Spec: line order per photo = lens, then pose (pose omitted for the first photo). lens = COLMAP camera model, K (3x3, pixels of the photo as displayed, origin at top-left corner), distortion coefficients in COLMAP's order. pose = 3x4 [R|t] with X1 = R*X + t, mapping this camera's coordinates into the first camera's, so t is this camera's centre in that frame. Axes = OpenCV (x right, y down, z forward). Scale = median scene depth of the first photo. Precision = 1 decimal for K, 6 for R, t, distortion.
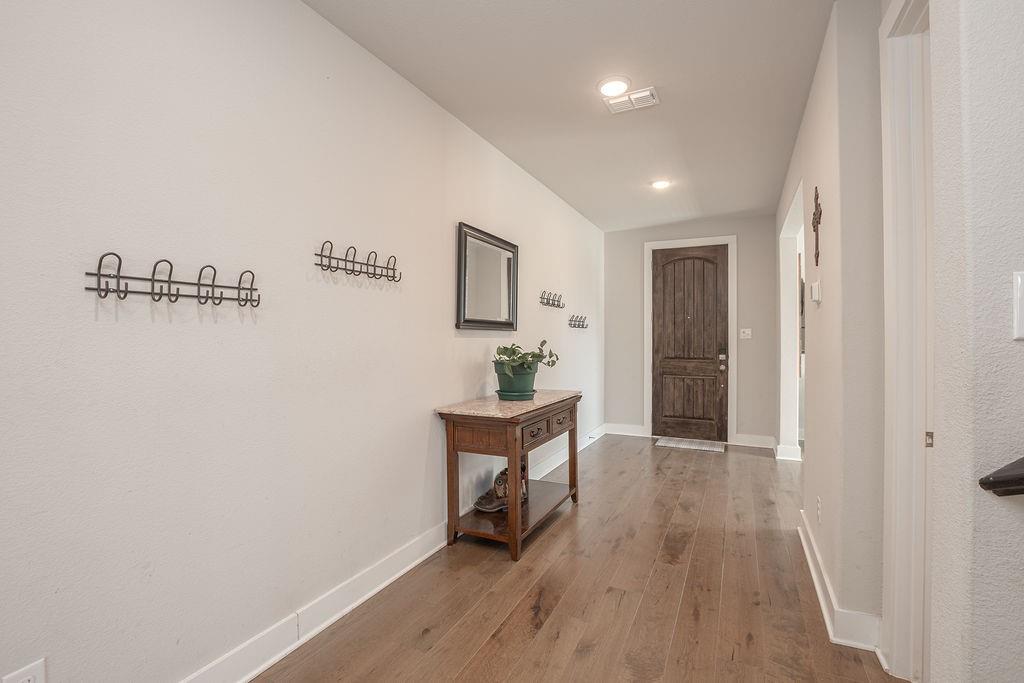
lens RADIAL K [[456.7, 0, 508.2], [0, 456.7, 340.7], [0, 0, 1]] dist [-0.036048, 0.006987]
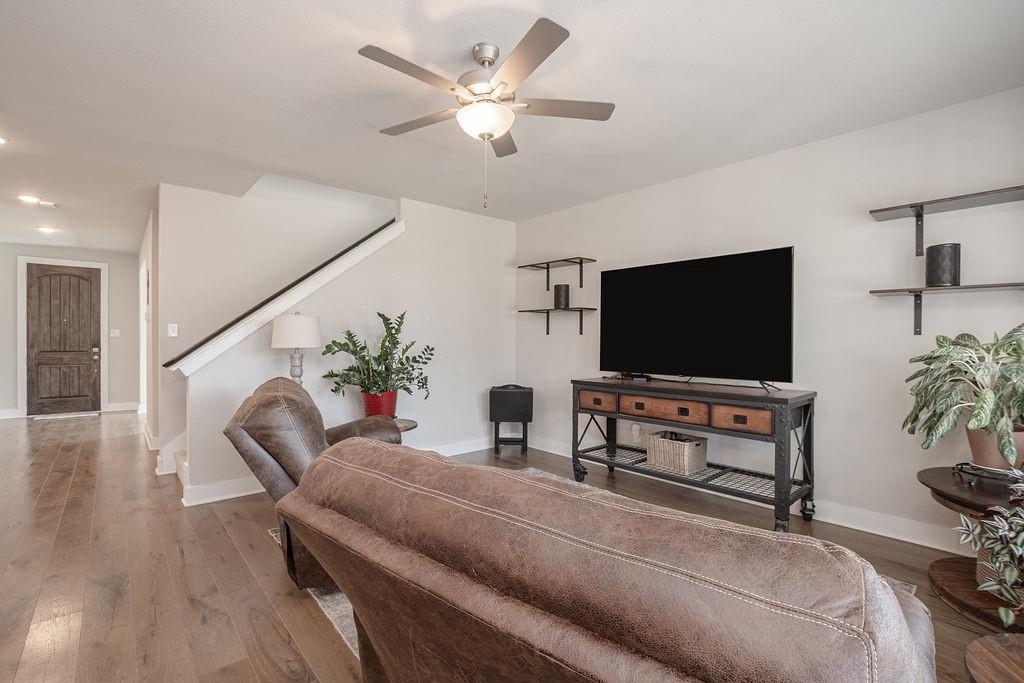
lens RADIAL K [[456.7, 0, 508.2], [0, 456.7, 340.7], [0, 0, 1]] dist [-0.036048, 0.006987]
pose [[0.364893, -0.004022, 0.931041, -0.322085], [-0.004411, 0.999972, 0.006048, -0.005349], [-0.931039, -0.006314, 0.364865, -0.647725]]
